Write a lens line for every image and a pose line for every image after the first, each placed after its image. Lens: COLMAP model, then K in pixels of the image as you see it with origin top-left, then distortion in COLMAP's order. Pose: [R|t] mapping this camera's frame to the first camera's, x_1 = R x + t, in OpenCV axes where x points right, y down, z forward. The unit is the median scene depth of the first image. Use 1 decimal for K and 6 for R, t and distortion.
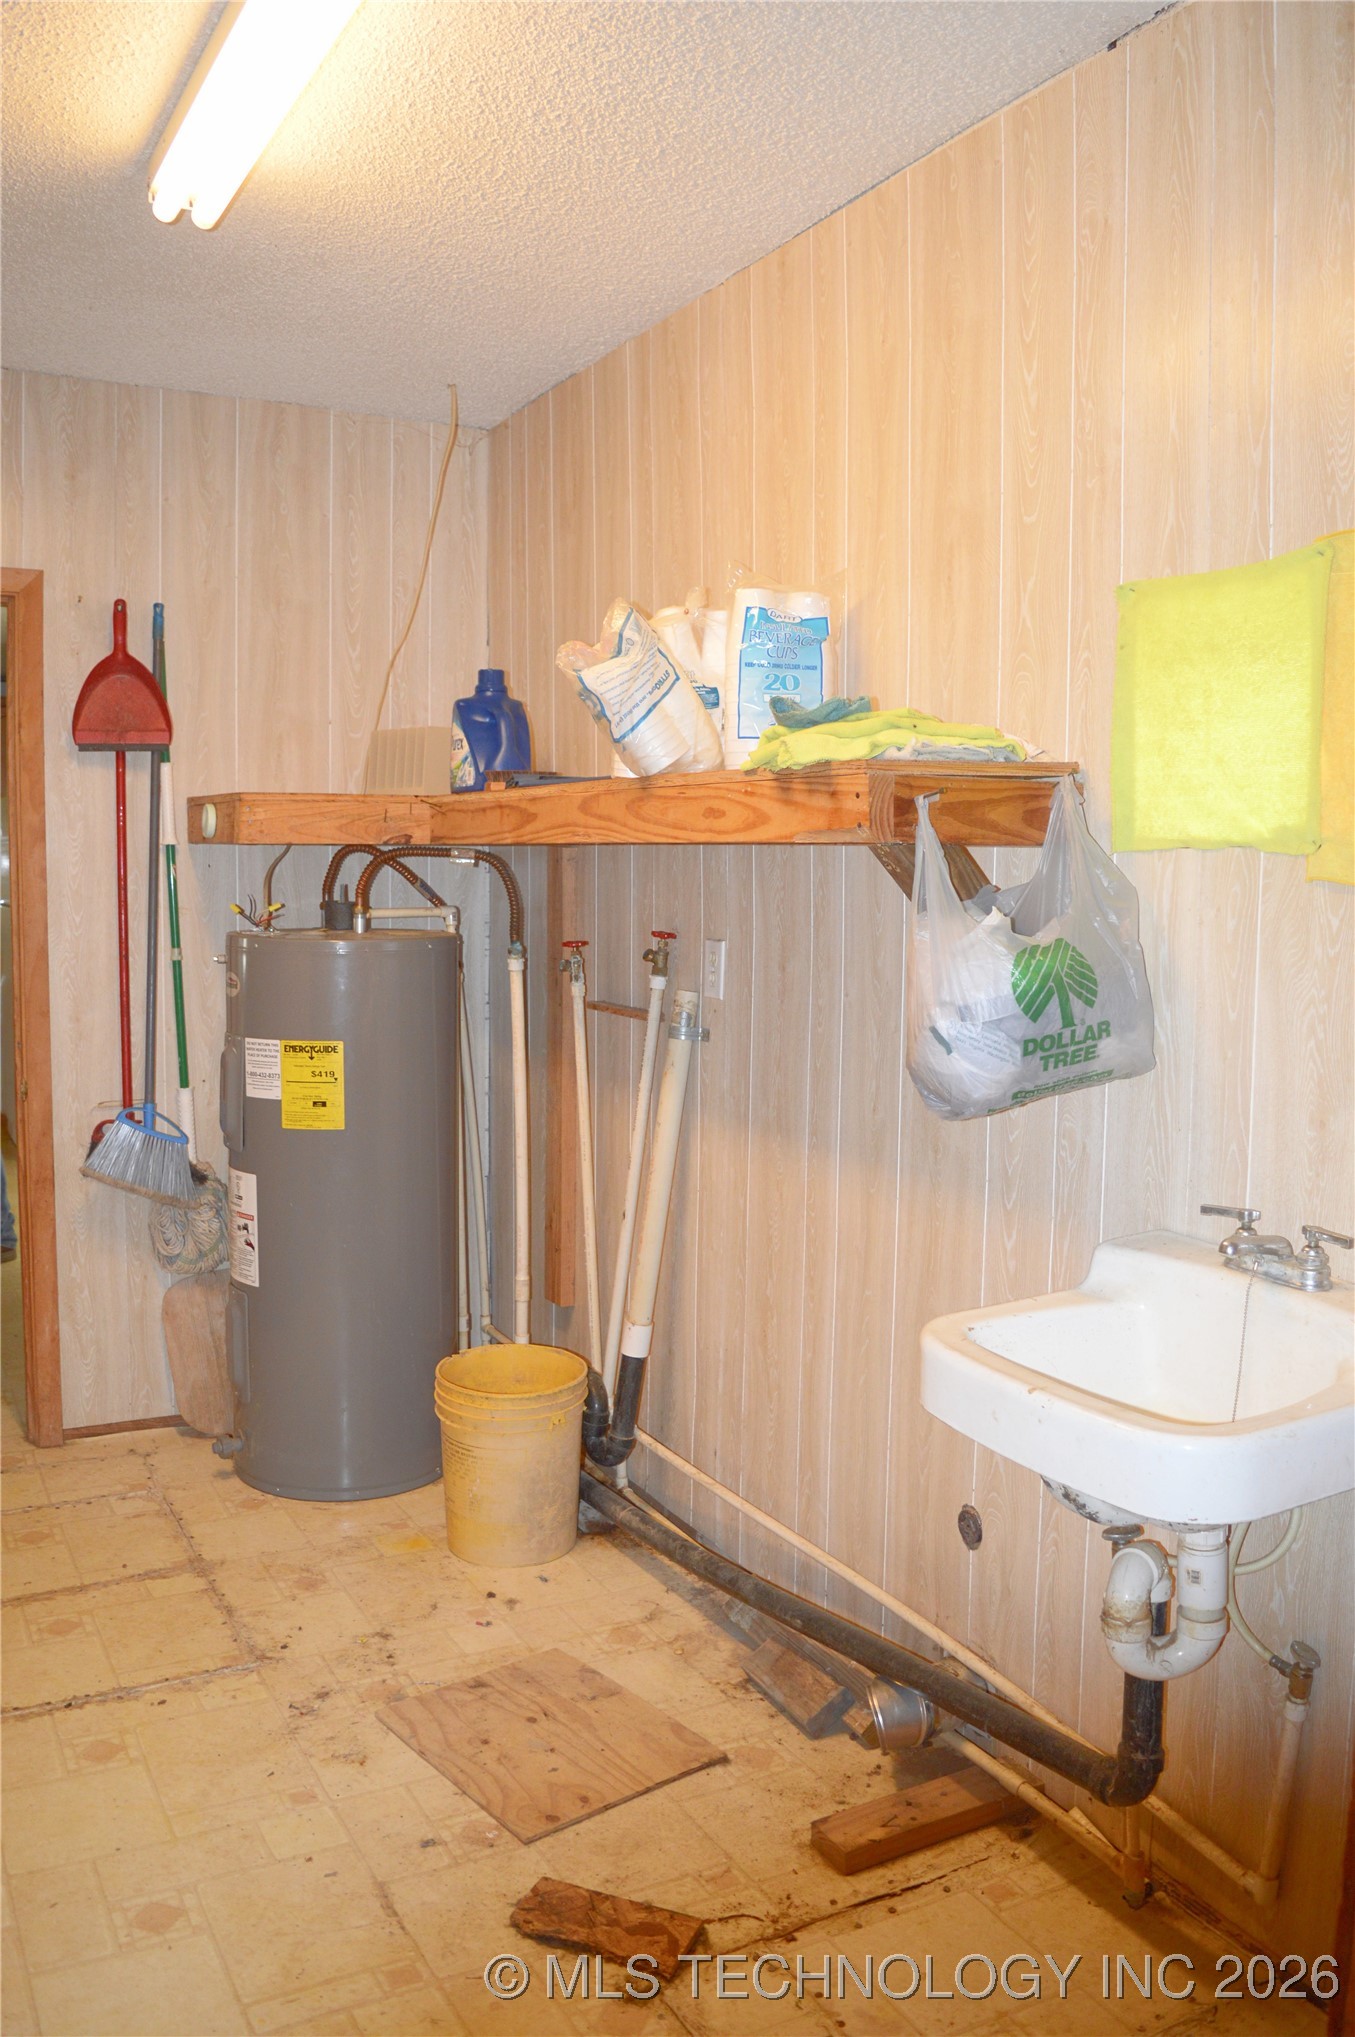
lens RADIAL K [[1698.5, 0, 671.8], [0, 1698.5, 1021.8], [0, 0, 1]] dist [-0.049985, 0.008353]
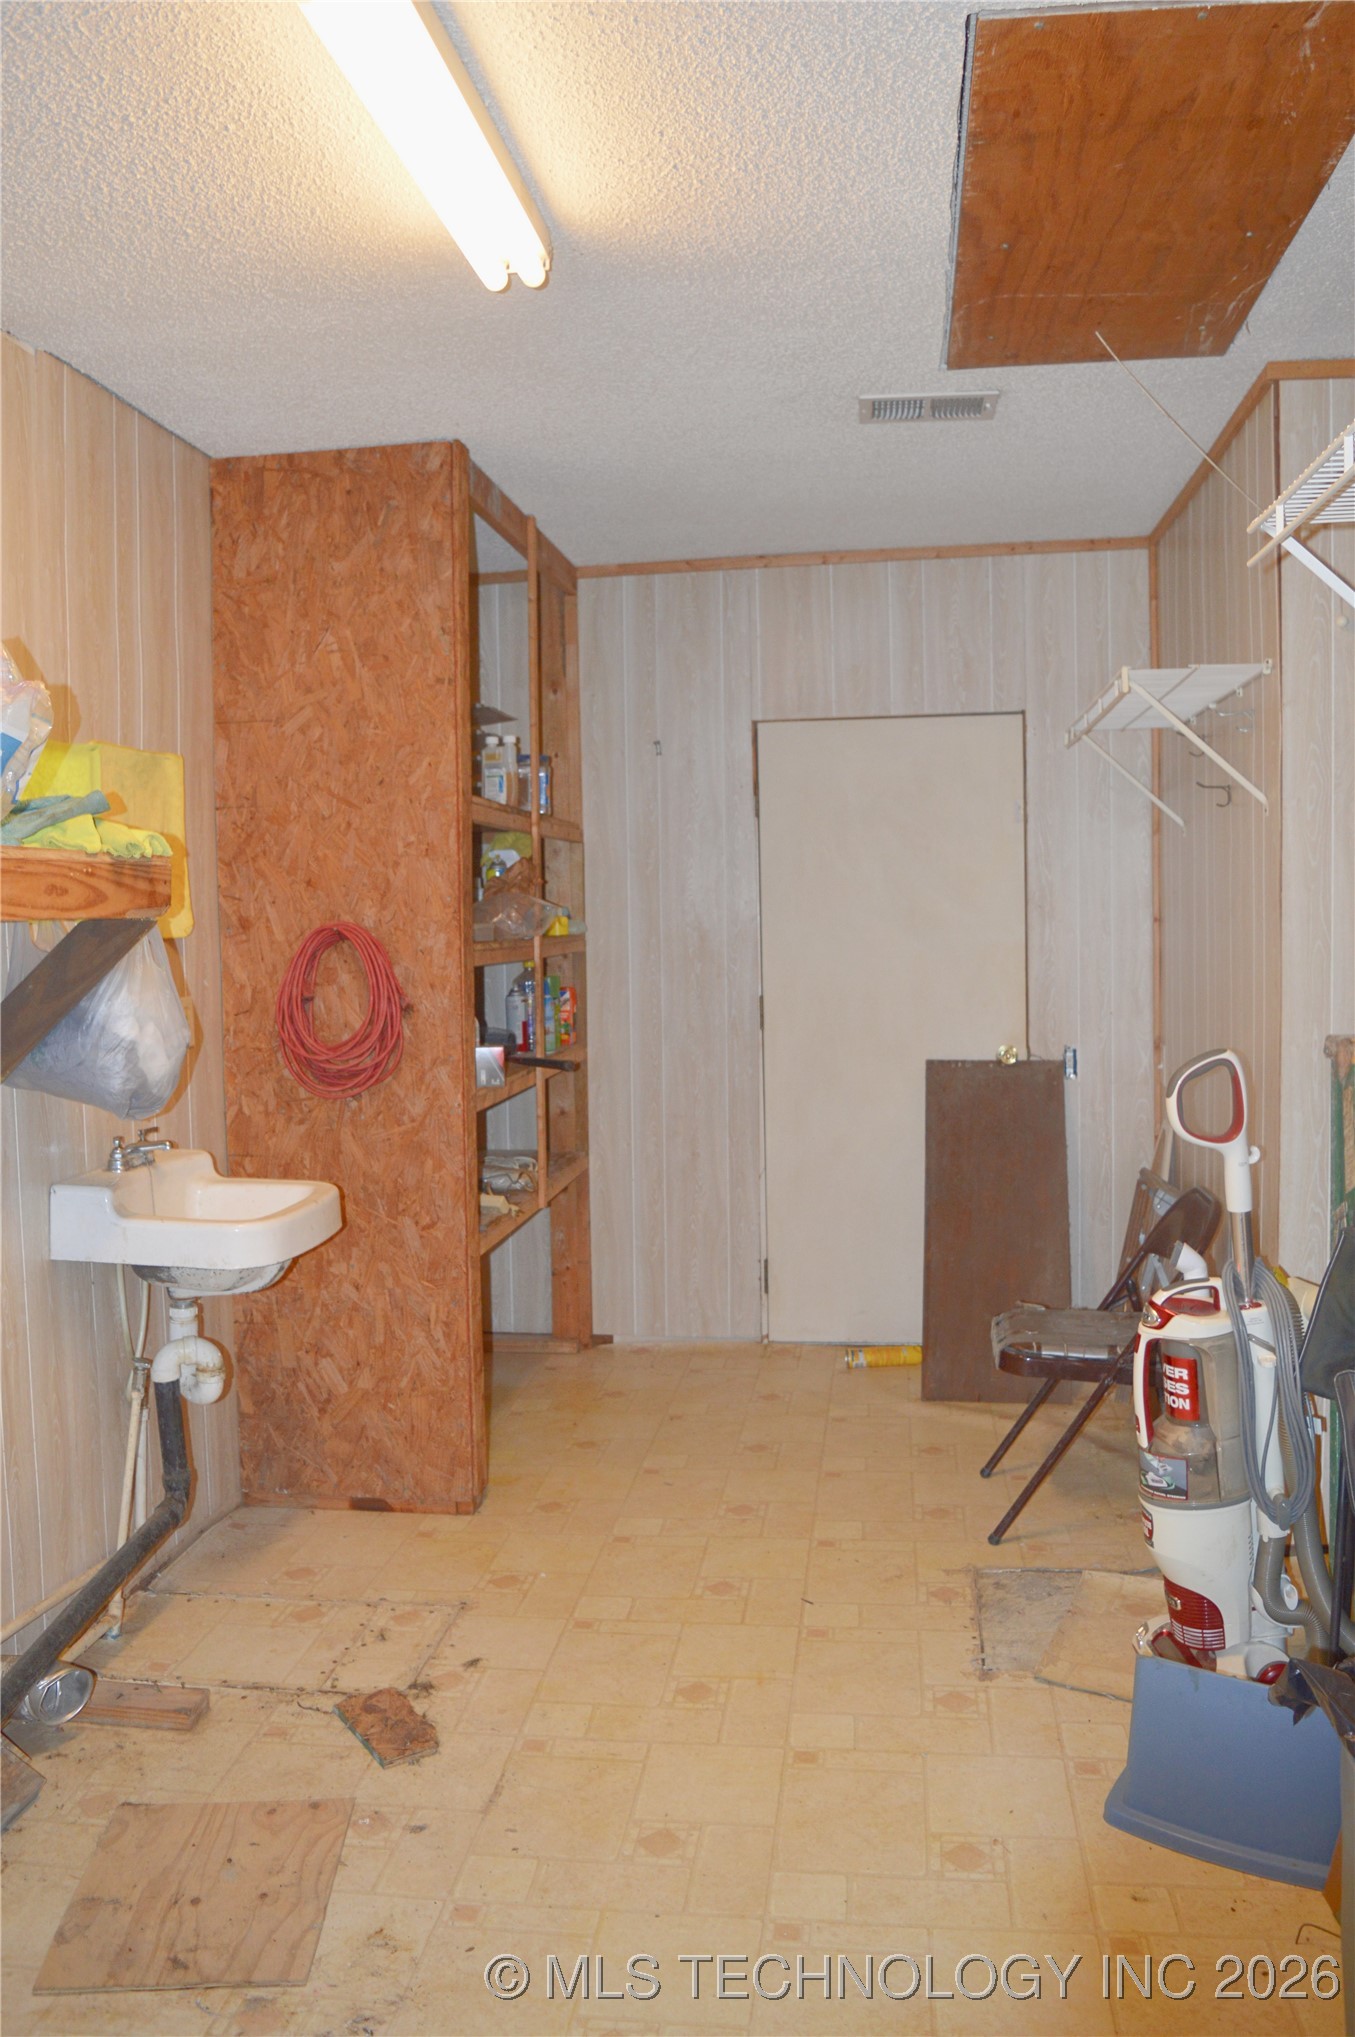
lens RADIAL K [[1698.5, 0, 674.1], [0, 1698.5, 1013.7], [0, 0, 1]] dist [-0.049985, 0.008353]
pose [[-0.821457, -0.023622, 0.569781, -0.872933], [0.073227, 0.986501, 0.146471, -0.176435], [-0.565550, 0.162043, -0.808638, 1.668654]]
